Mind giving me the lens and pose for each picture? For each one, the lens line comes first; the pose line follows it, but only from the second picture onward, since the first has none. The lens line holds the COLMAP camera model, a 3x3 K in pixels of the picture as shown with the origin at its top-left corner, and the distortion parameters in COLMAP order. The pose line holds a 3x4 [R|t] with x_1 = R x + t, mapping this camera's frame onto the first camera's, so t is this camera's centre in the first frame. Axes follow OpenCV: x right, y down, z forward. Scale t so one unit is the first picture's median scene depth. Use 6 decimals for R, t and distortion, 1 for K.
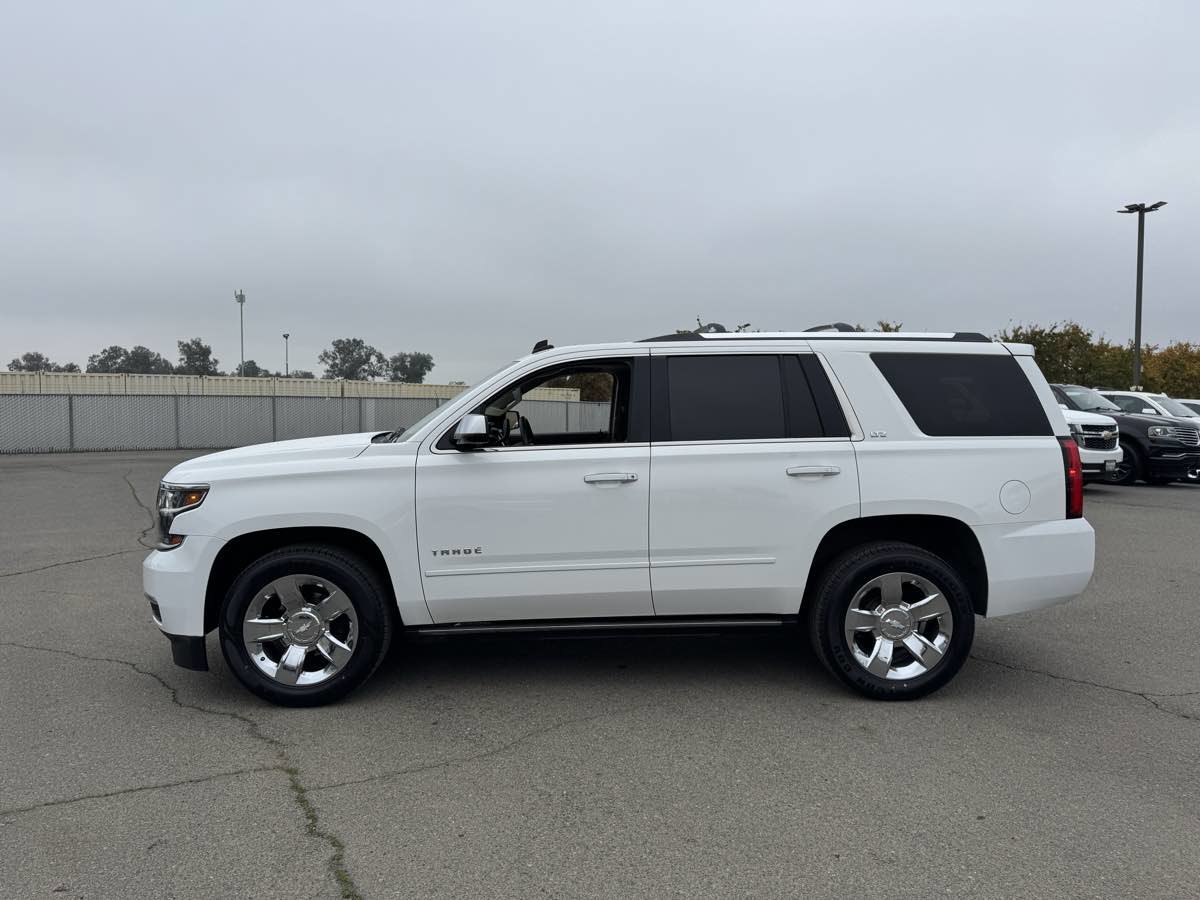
lens RADIAL K [[851.6, 0, 596.2], [0, 851.6, 440.5], [0, 0, 1]] dist [0.082708, -0.099950]
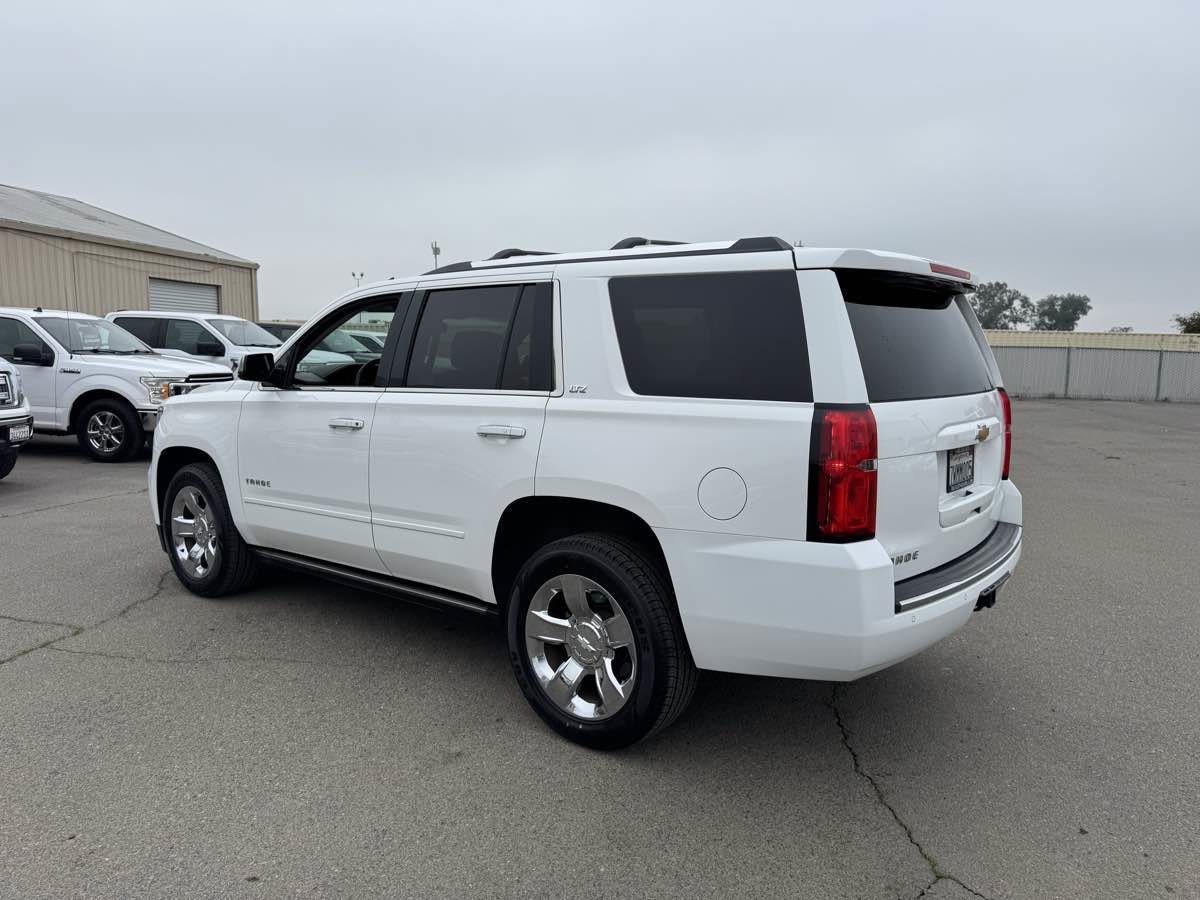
lens RADIAL K [[849.0, 0, 600.0], [0, 849.0, 450.0], [0, 0, 1]] dist [0.094952, -0.127273]
pose [[0.743517, 0.084811, -0.663317, 0.818251], [-0.038313, 0.995698, 0.084363, -0.016915], [0.667618, -0.037311, 0.743568, 0.457780]]
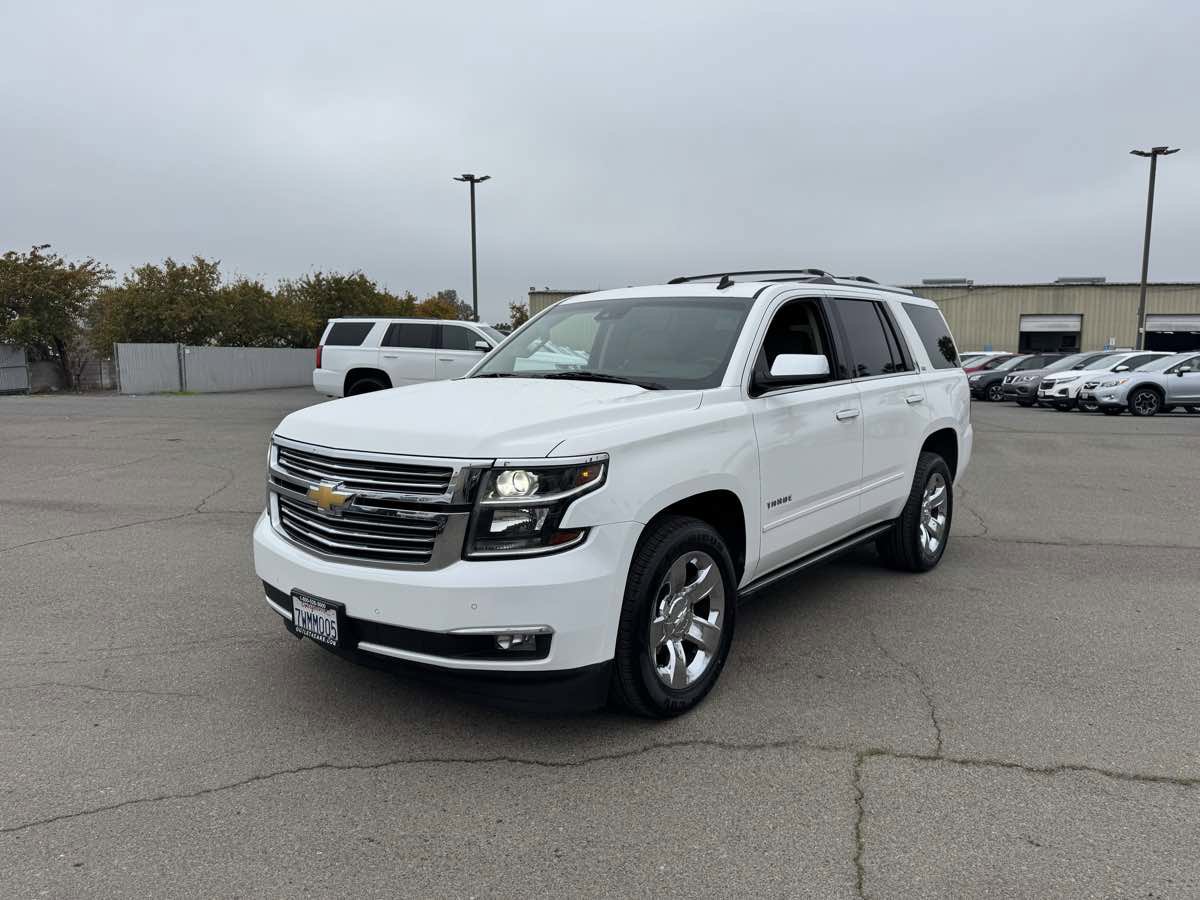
lens RADIAL K [[849.0, 0, 600.0], [0, 849.0, 450.0], [0, 0, 1]] dist [0.094952, -0.127273]
pose [[0.662285, -0.092580, 0.743510, -0.929655], [0.034726, 0.995063, 0.092970, -0.019113], [-0.748447, -0.035754, 0.662230, 0.497966]]
